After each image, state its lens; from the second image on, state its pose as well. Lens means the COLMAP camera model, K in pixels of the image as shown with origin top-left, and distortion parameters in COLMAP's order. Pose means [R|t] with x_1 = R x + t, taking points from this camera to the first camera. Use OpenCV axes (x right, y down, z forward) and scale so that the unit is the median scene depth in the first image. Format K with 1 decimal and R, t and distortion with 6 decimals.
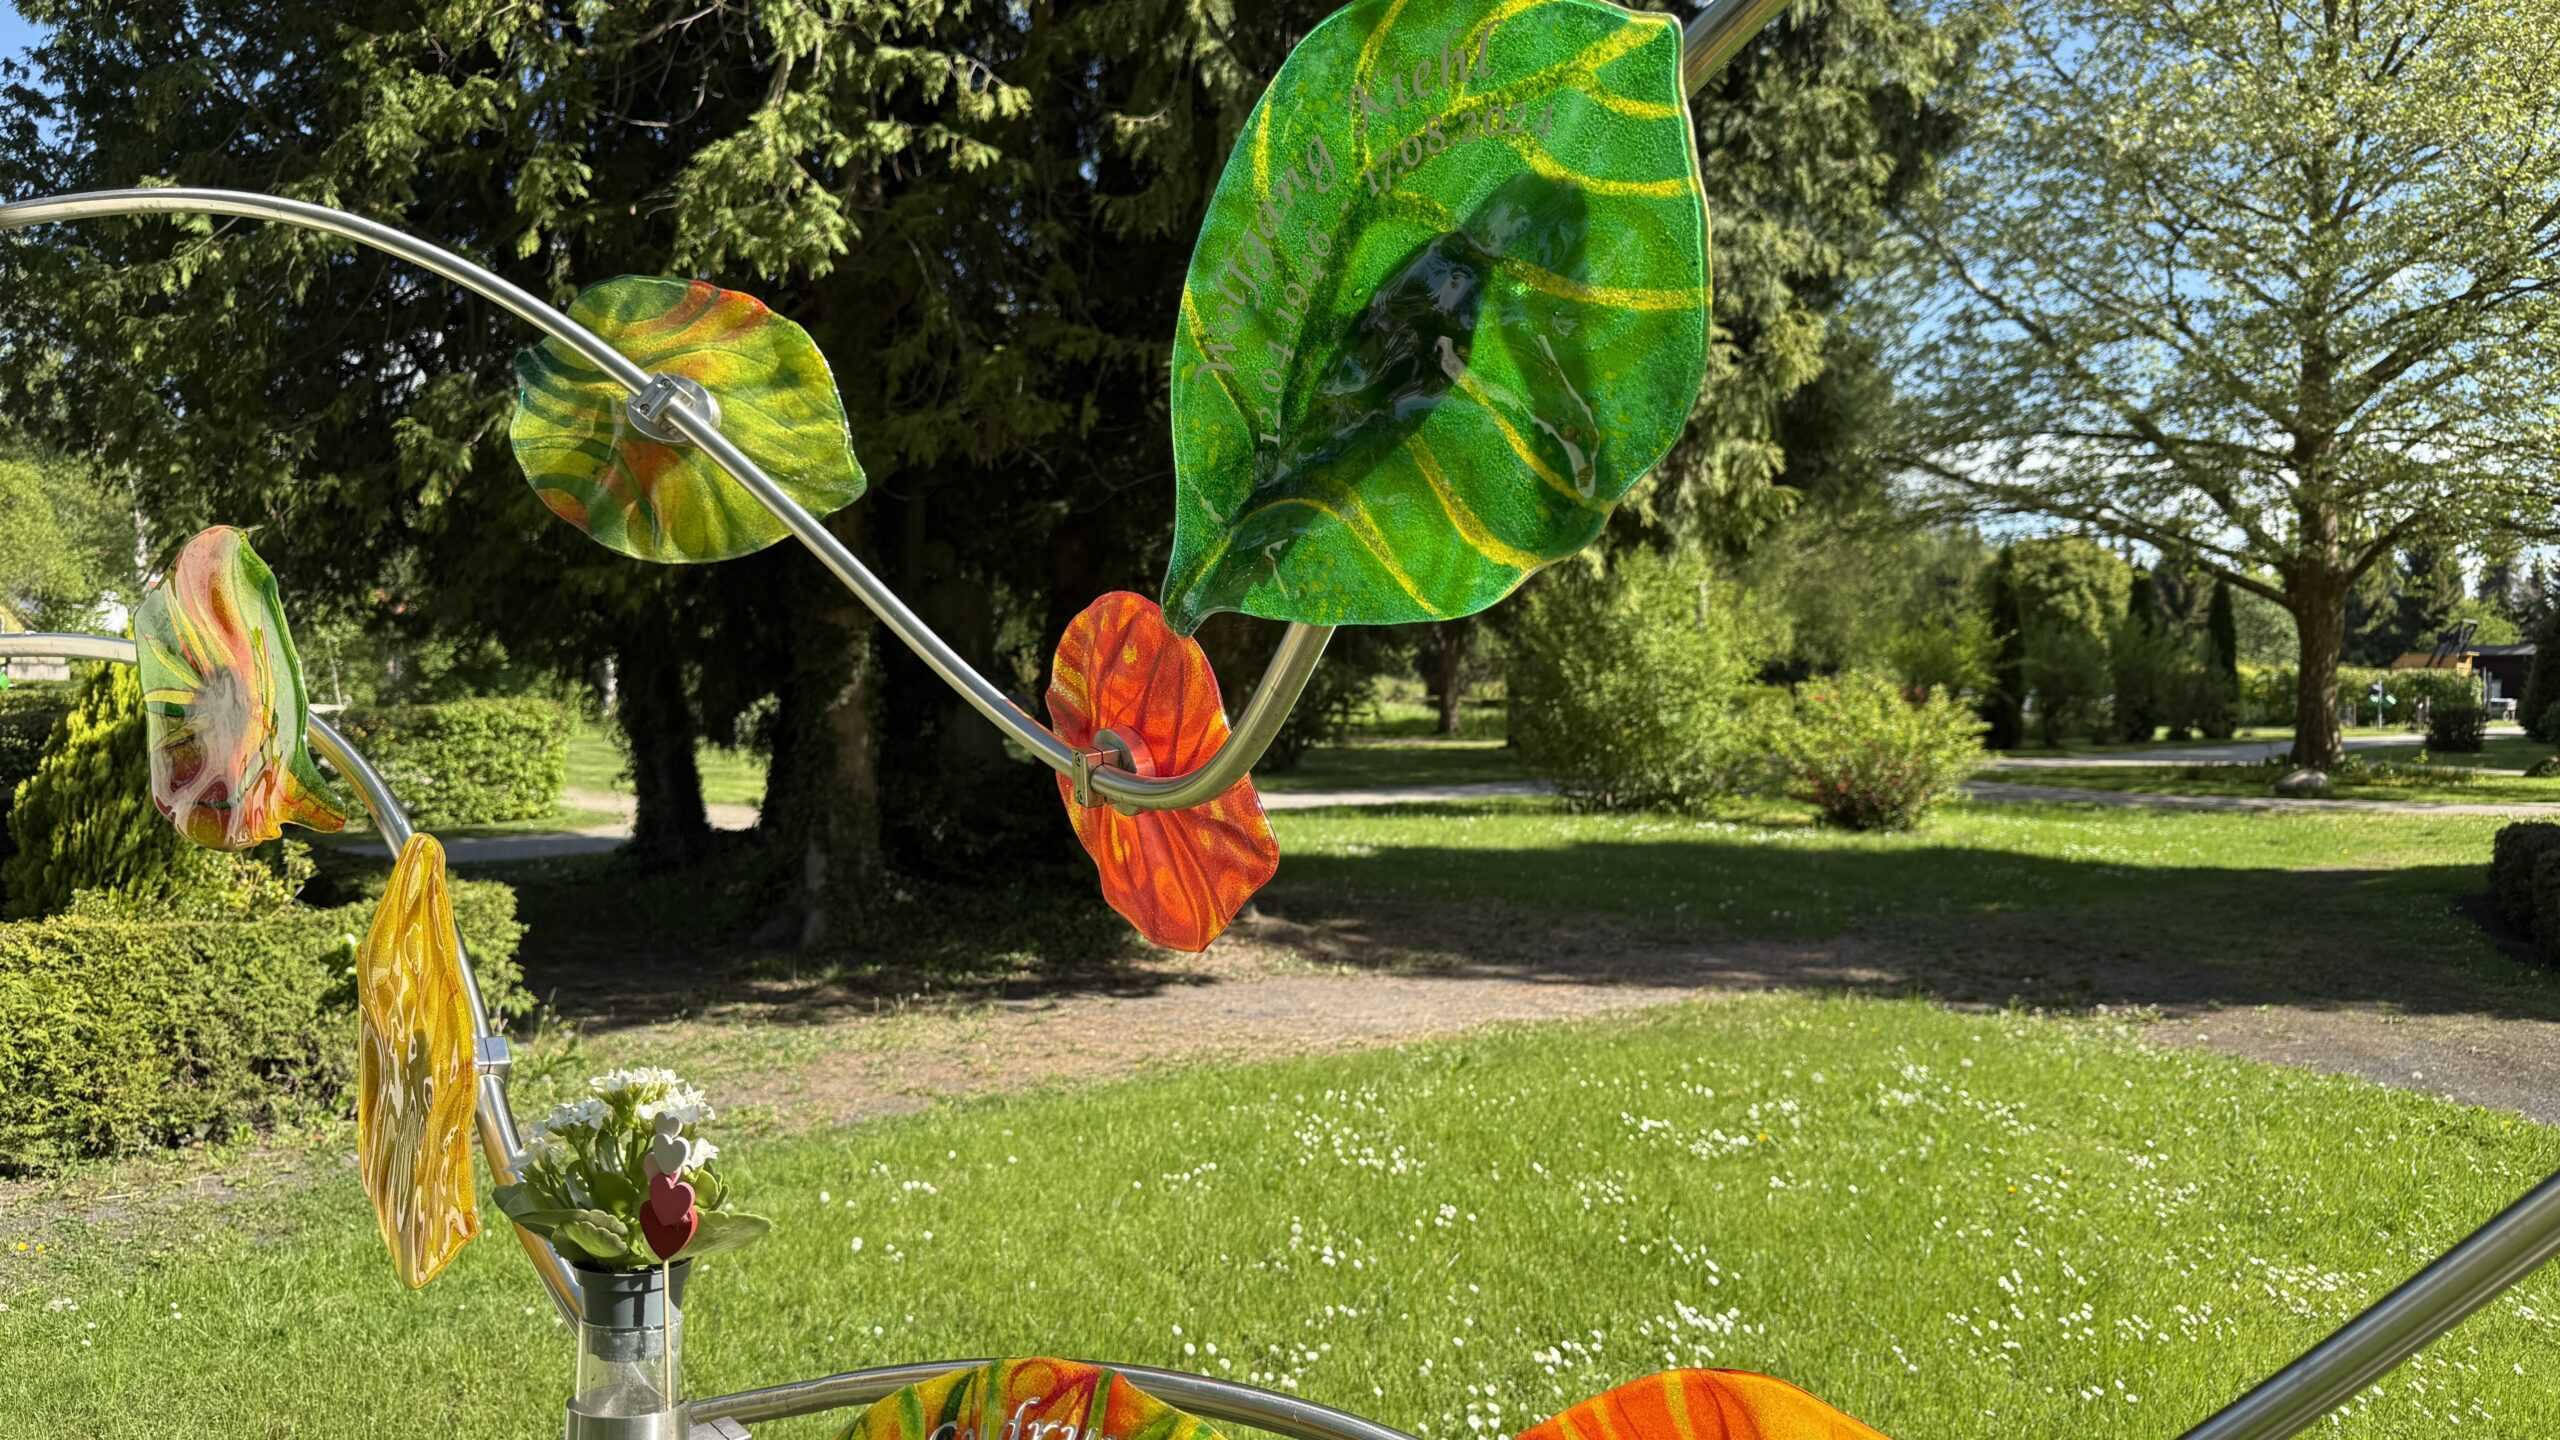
lens RADIAL K [[1869.7, 0, 1275.2], [0, 1869.7, 736.0], [0, 0, 1]] dist [0.047957, -0.061693]
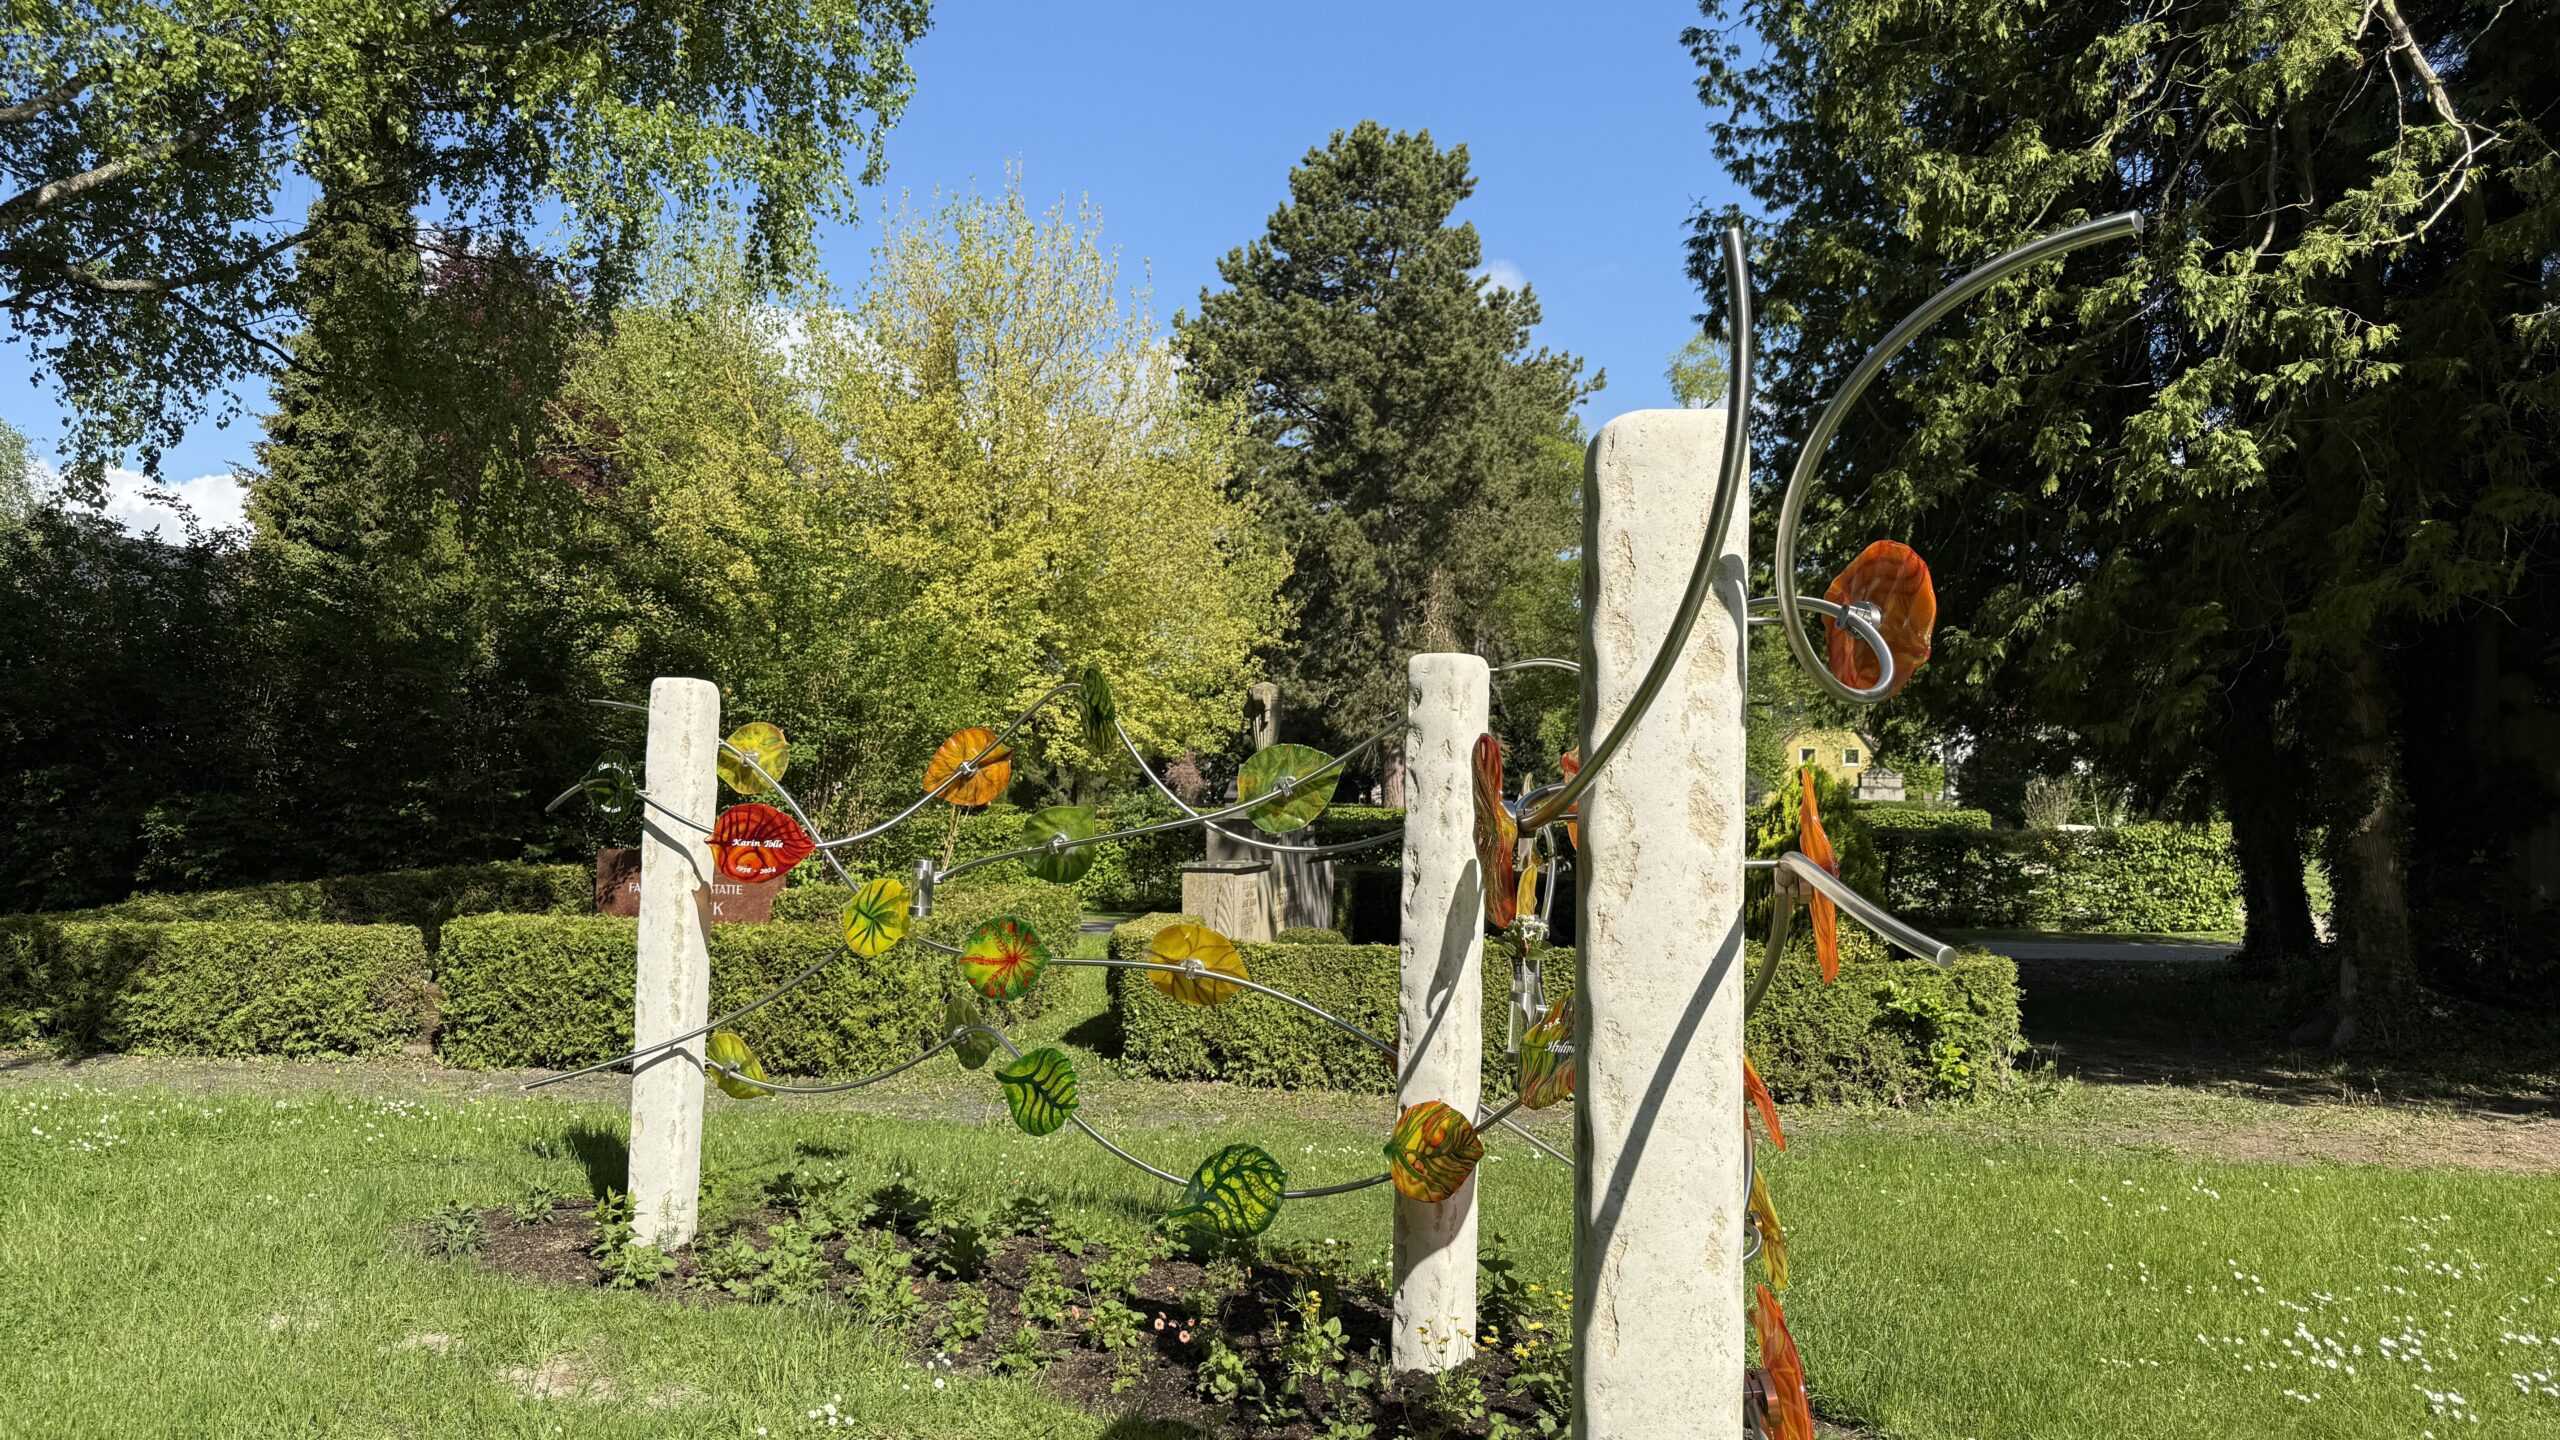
lens RADIAL K [[1793.4, 0, 1283.8], [0, 1793.4, 716.0], [0, 0, 1]] dist [0.101973, -0.112444]
pose [[0.614528, -0.034000, -0.788162, 0.245570], [-0.026057, 0.997651, -0.063354, -0.000143], [0.788465, 0.059470, 0.612198, -0.188261]]
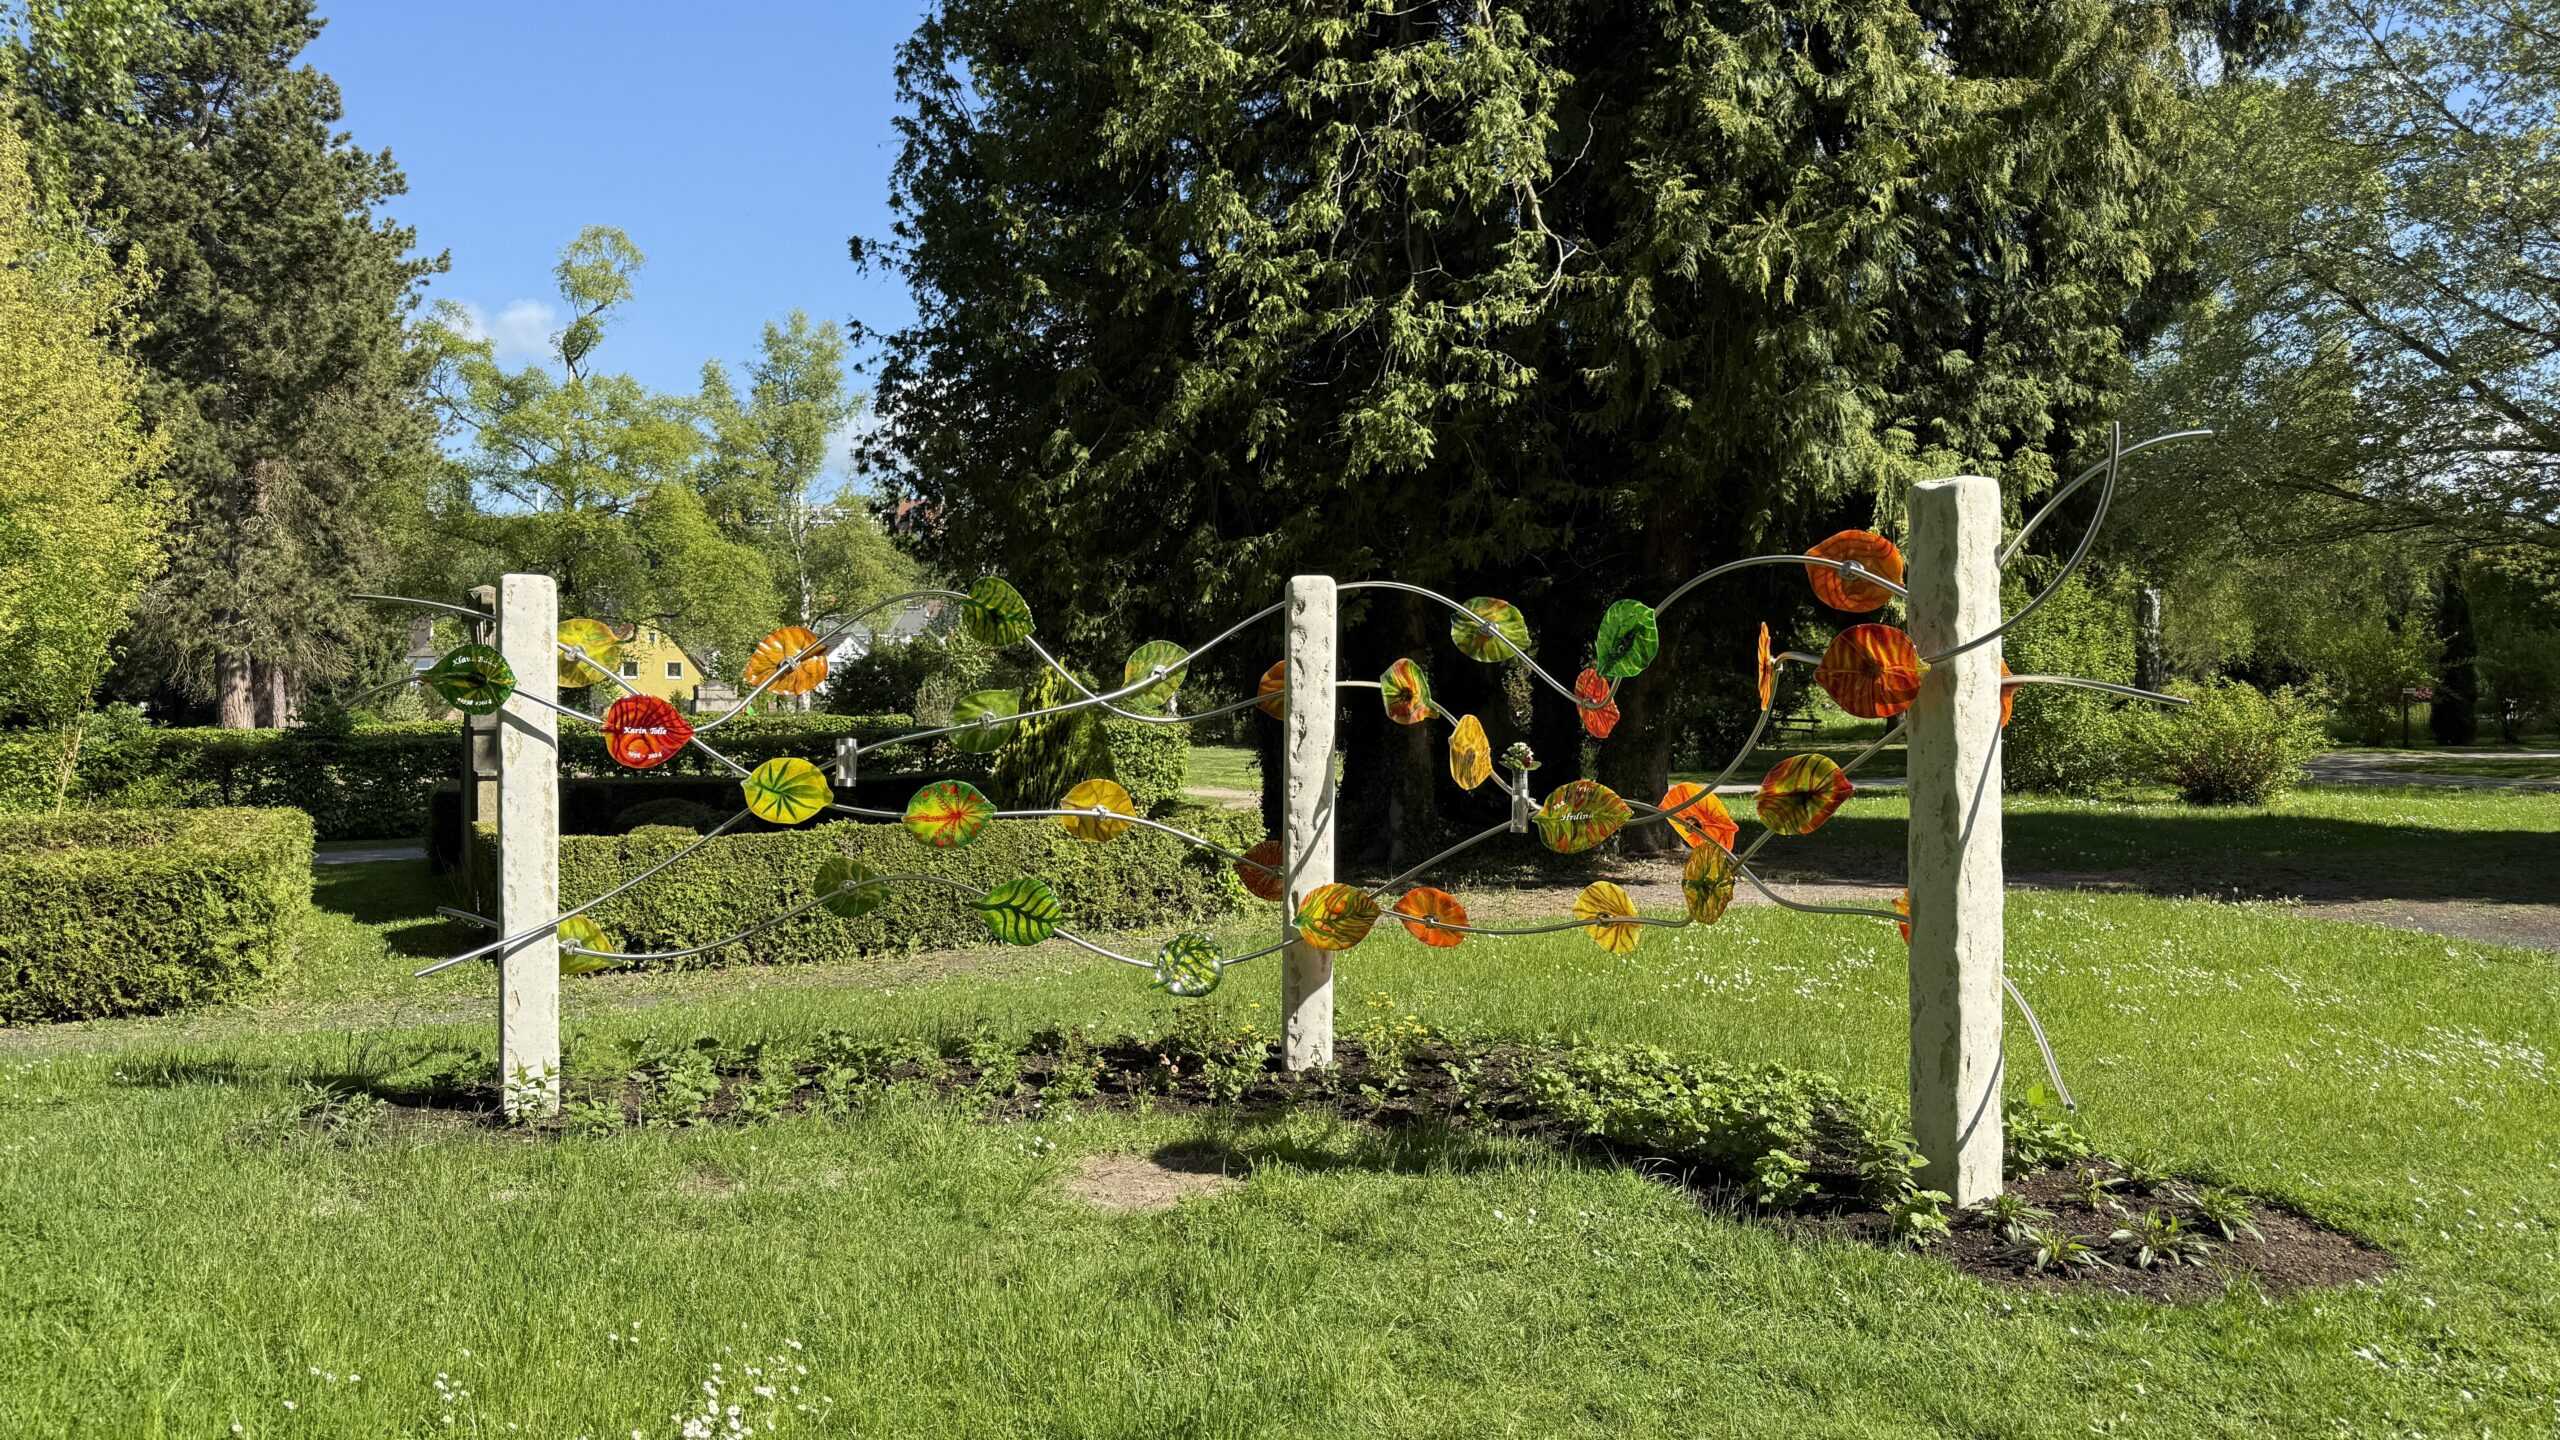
lens RADIAL K [[1793.4, 0, 1274.0], [0, 1793.4, 719.8], [0, 0, 1]] dist [0.101973, -0.112444]
pose [[0.967177, -0.015433, -0.253635, 0.044116], [0.010912, 0.999756, -0.019224, 0.020088], [0.253869, 0.015826, 0.967109, -0.539386]]
